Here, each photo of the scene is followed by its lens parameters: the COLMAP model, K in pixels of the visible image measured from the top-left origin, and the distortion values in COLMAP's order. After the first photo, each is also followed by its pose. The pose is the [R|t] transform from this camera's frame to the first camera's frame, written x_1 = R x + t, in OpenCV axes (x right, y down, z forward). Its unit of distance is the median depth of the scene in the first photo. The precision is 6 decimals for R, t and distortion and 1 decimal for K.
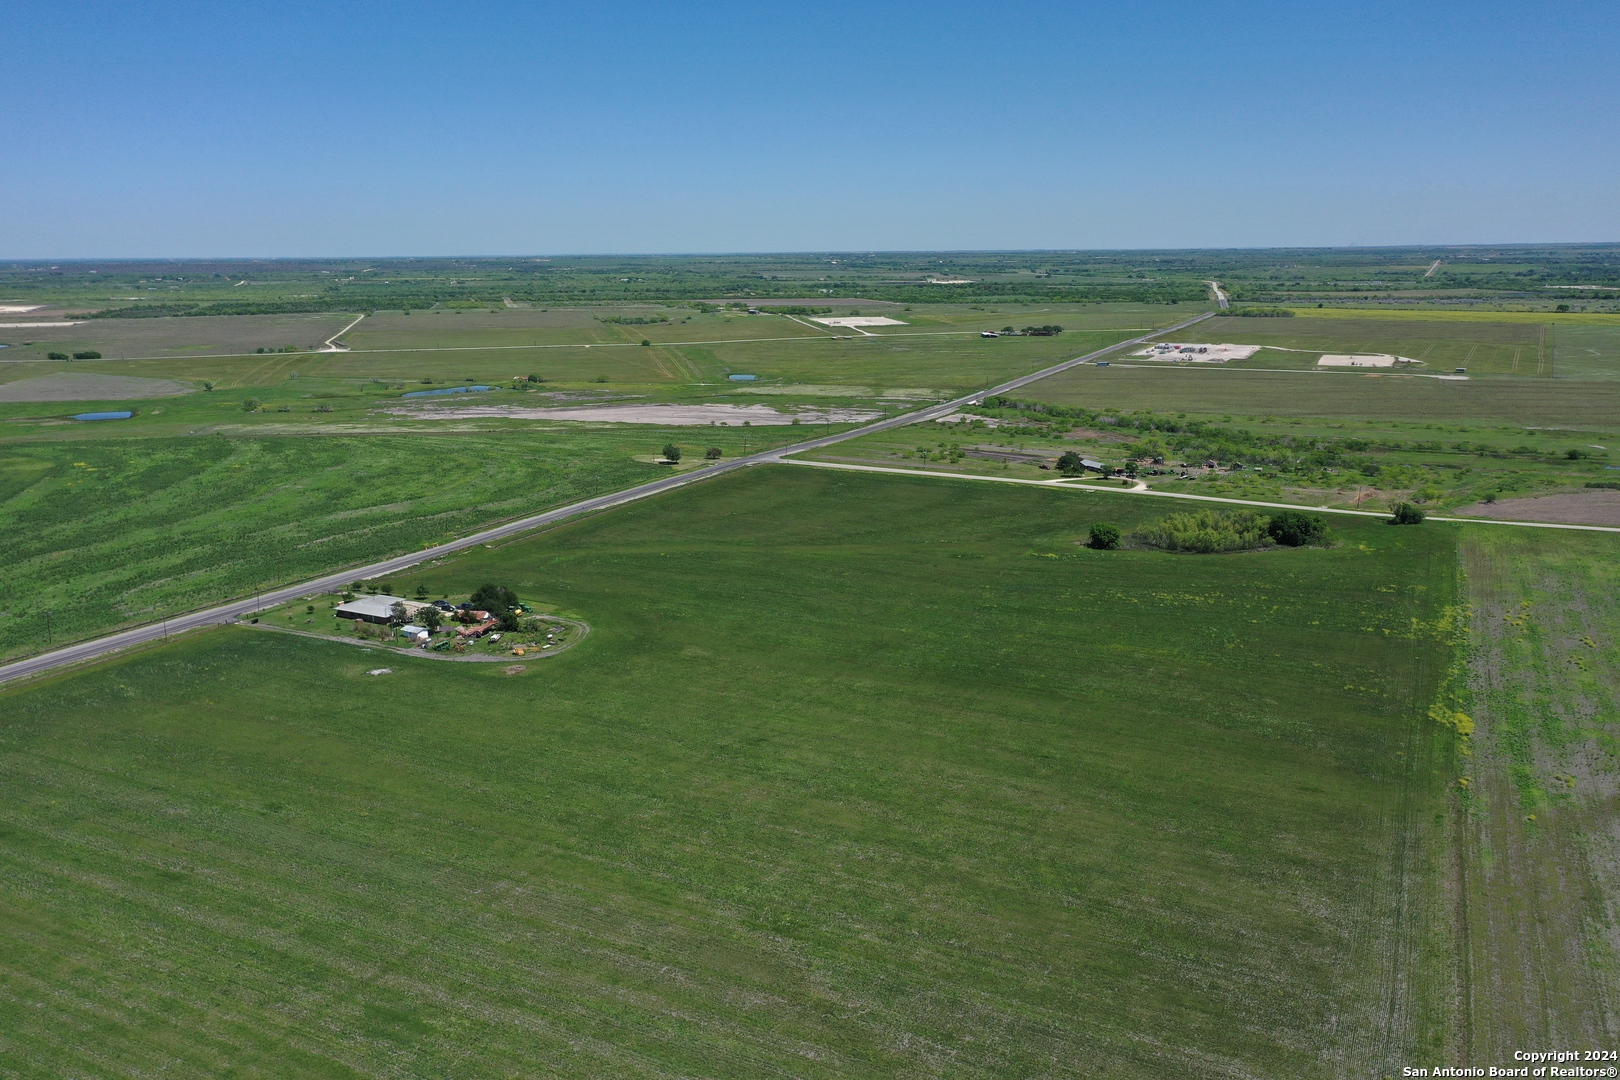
lens RADIAL K [[1272.9, 0, 811.9], [0, 1272.9, 541.9], [0, 0, 1]] dist [0.003737, 0.003411]
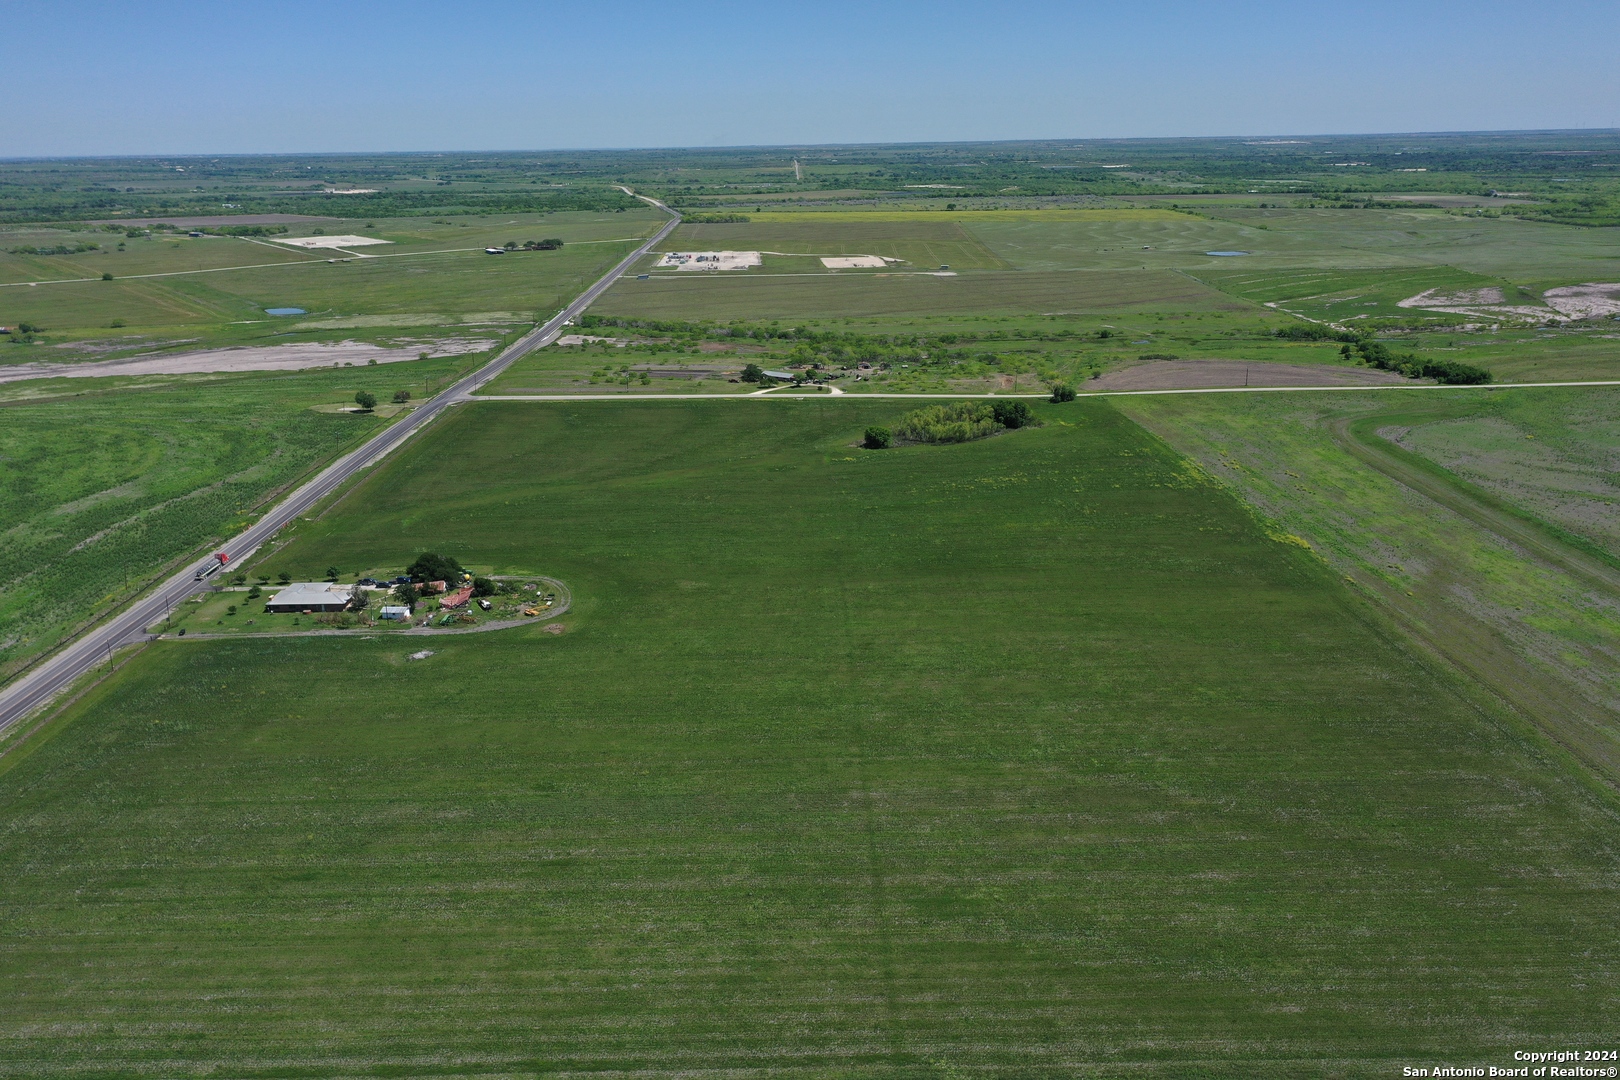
lens RADIAL K [[1271.4, 0, 810.0], [0, 1271.4, 540.0], [0, 0, 1]] dist [0.005194, -0.000029]
pose [[0.885226, -0.142934, 0.442656, -0.295937], [0.110879, 0.989028, 0.097622, -0.027113], [-0.451752, -0.037336, 0.891362, 0.008122]]
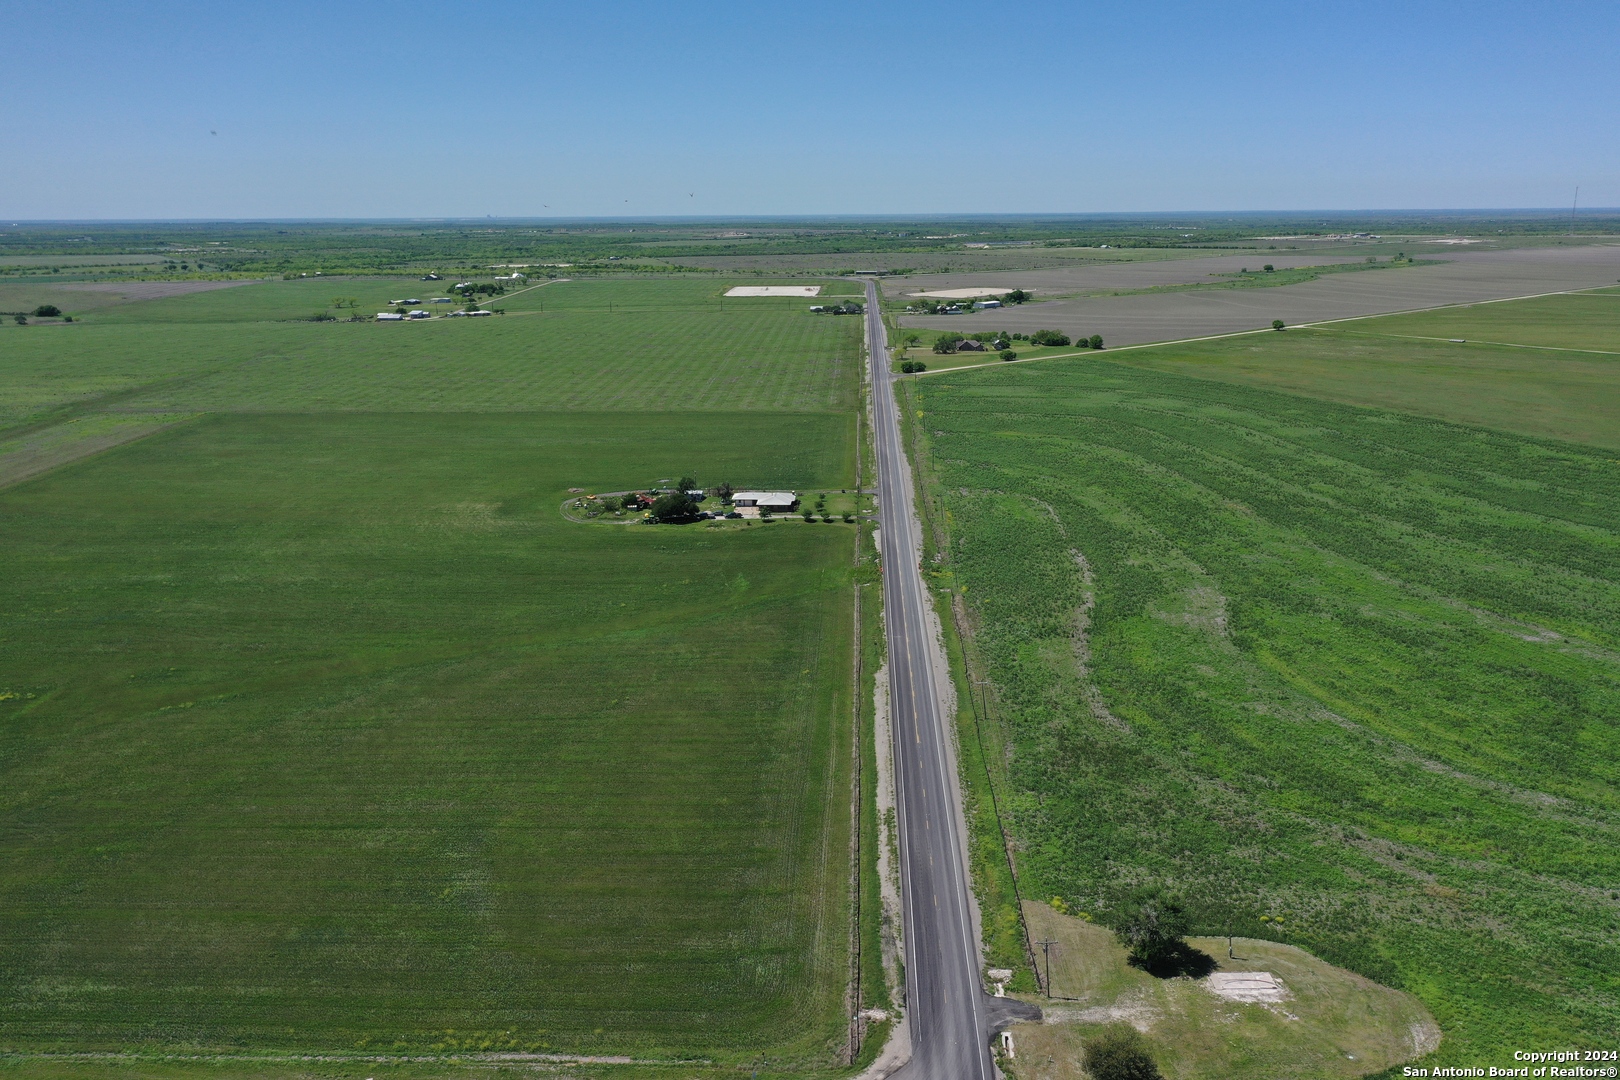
lens RADIAL K [[1272.9, 0, 811.9], [0, 1272.9, 541.9], [0, 0, 1]] dist [0.003737, 0.003411]
pose [[-0.905470, 0.123441, -0.406063, 0.060600], [-0.077288, 0.892810, 0.443753, -0.295711], [0.417314, 0.433188, -0.798872, 1.350181]]
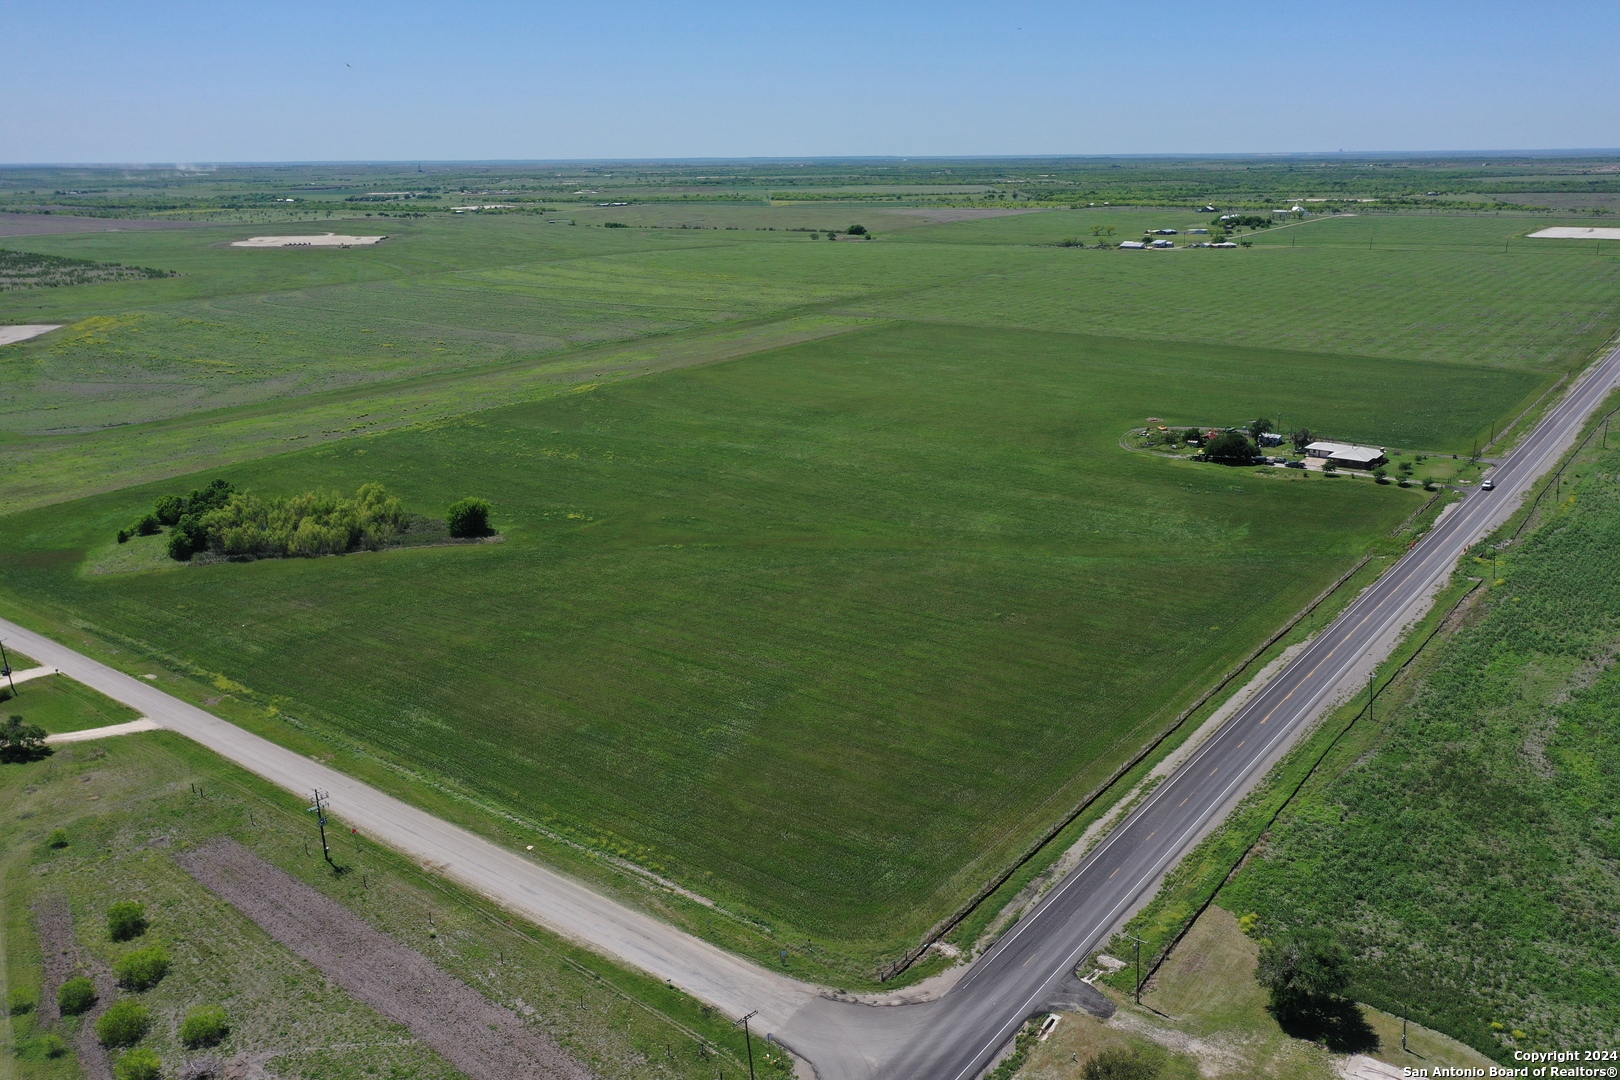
lens RADIAL K [[1272.9, 0, 811.9], [0, 1272.9, 541.9], [0, 0, 1]] dist [0.003737, 0.003411]
pose [[-0.983736, -0.031109, 0.176907, -0.075239], [0.060752, 0.869219, 0.490680, -0.285503], [-0.169036, 0.493447, -0.853192, 1.367638]]
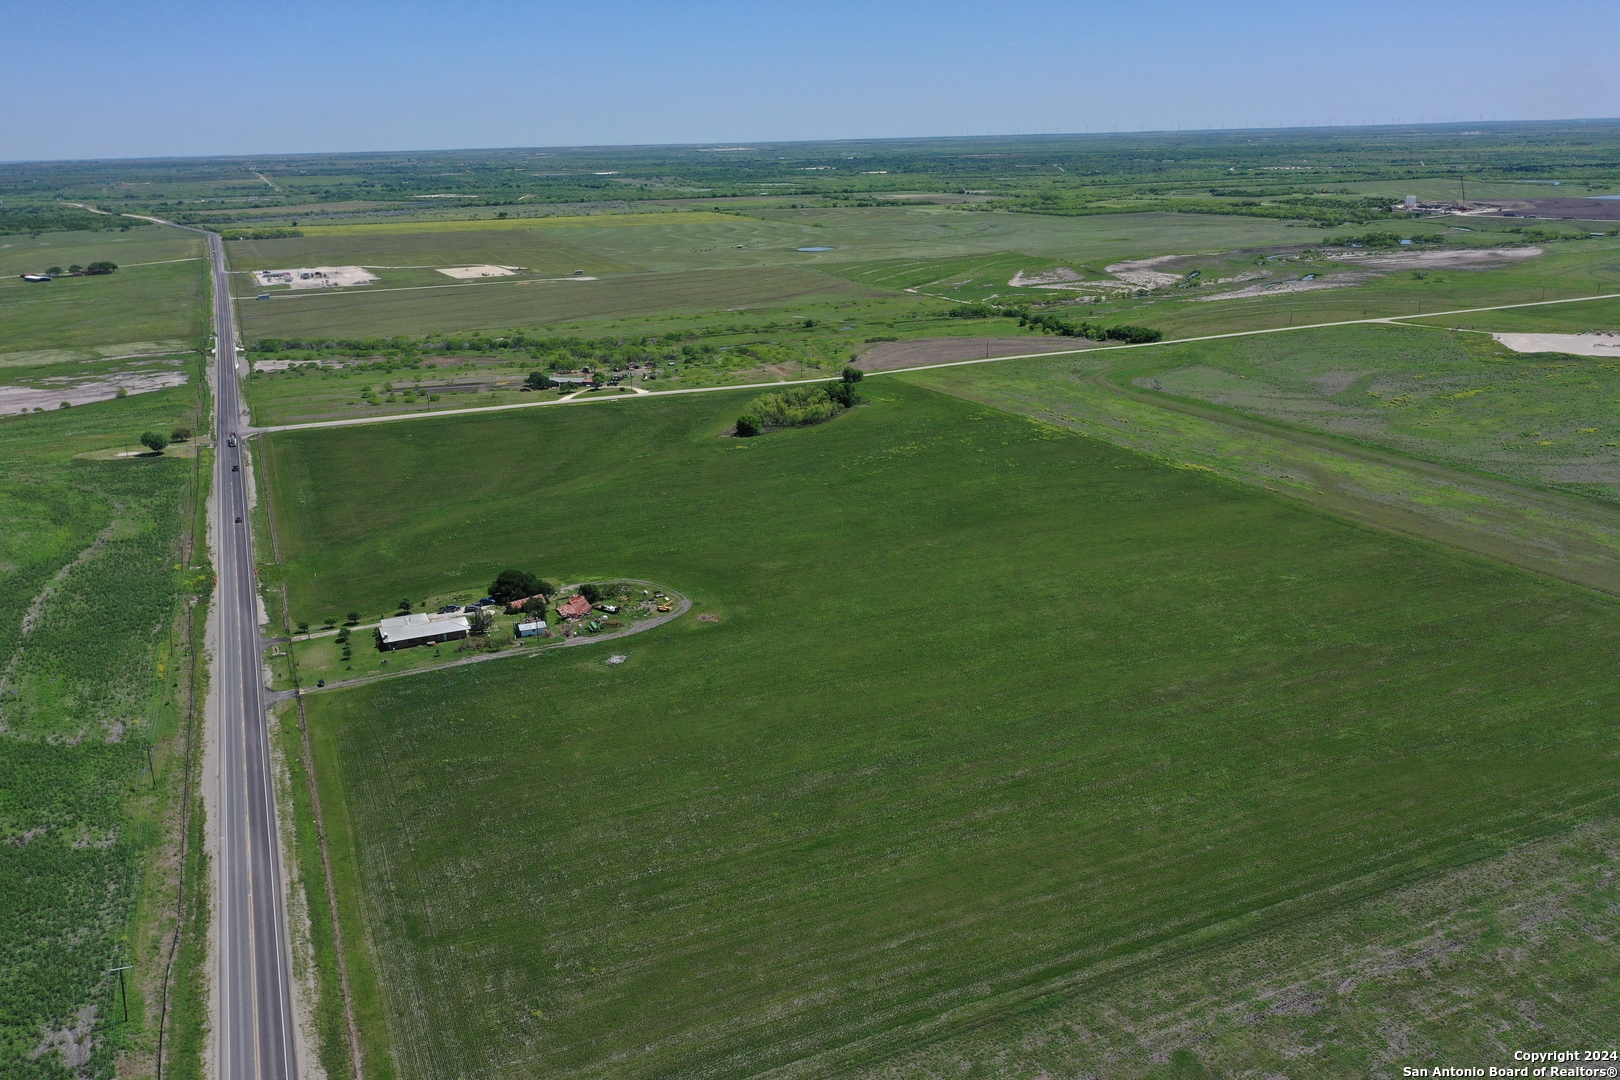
lens RADIAL K [[1272.9, 0, 811.9], [0, 1272.9, 541.9], [0, 0, 1]] dist [0.003737, 0.003411]
pose [[0.623575, -0.240392, 0.743886, -0.561670], [0.191471, 0.969530, 0.152806, -0.060437], [-0.757953, 0.047146, 0.650603, 0.160115]]
